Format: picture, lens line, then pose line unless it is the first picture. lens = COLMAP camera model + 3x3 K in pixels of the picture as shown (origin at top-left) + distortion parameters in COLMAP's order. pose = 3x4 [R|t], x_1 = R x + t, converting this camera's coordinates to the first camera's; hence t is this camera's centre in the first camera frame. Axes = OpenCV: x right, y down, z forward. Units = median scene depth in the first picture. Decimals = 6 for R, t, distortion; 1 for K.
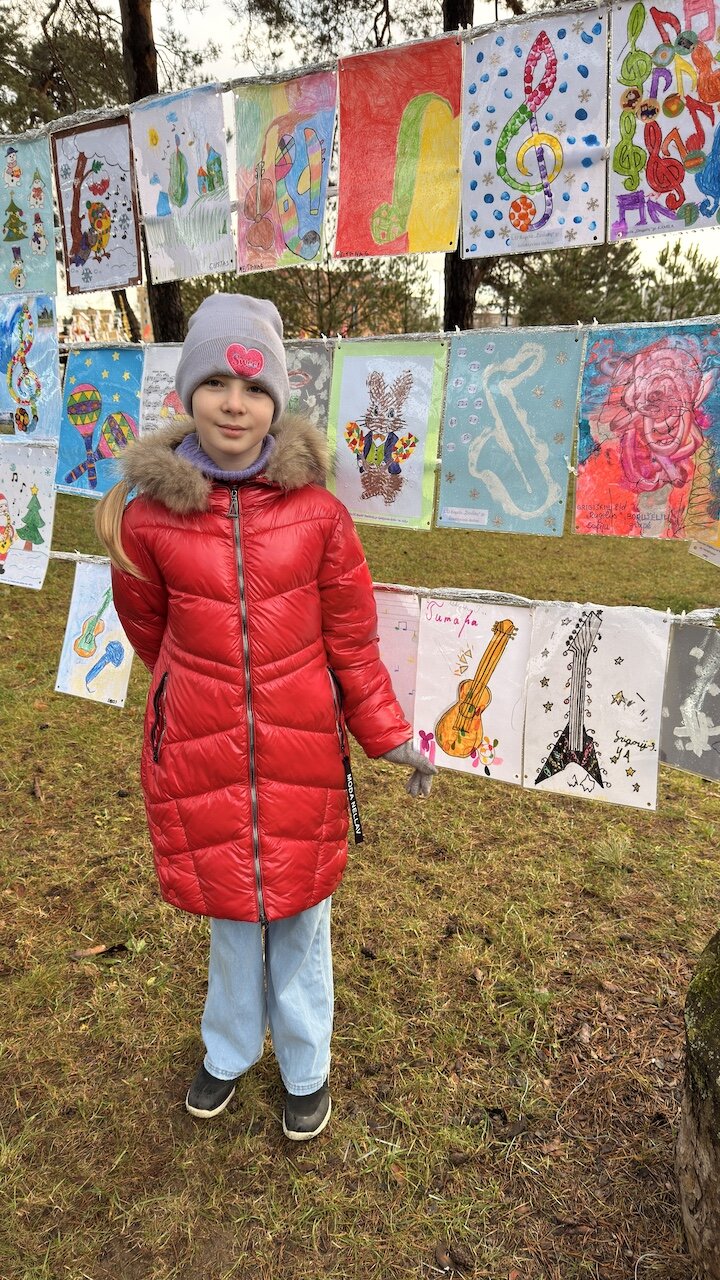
lens RADIAL K [[908.0, 0, 360.0], [0, 908.0, 640.0], [0, 0, 1]] dist [0.038674, -0.083177]
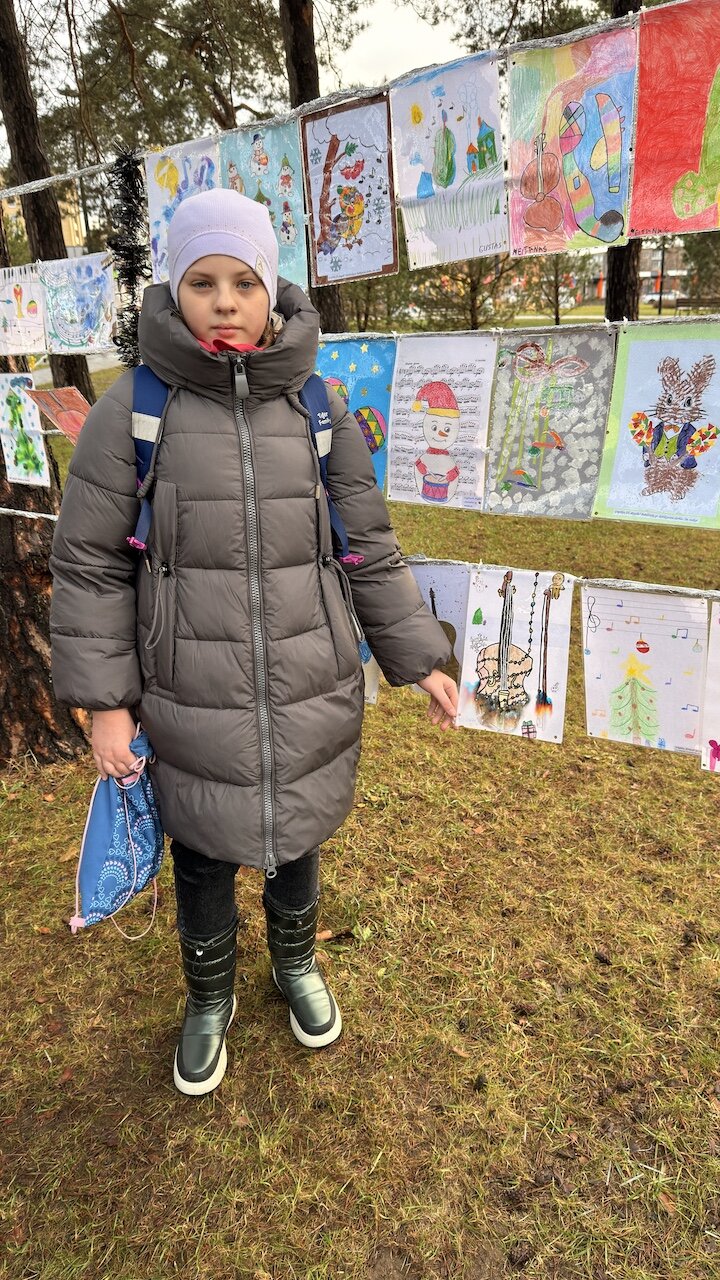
lens RADIAL K [[924.4, 0, 360.0], [0, 924.4, 640.0], [0, 0, 1]] dist [0.004222, -0.007782]
pose [[0.986528, 0.007196, -0.163436, -0.115316], [-0.000680, 0.999204, 0.039889, -0.039602], [0.163593, -0.039241, 0.985747, 0.016225]]
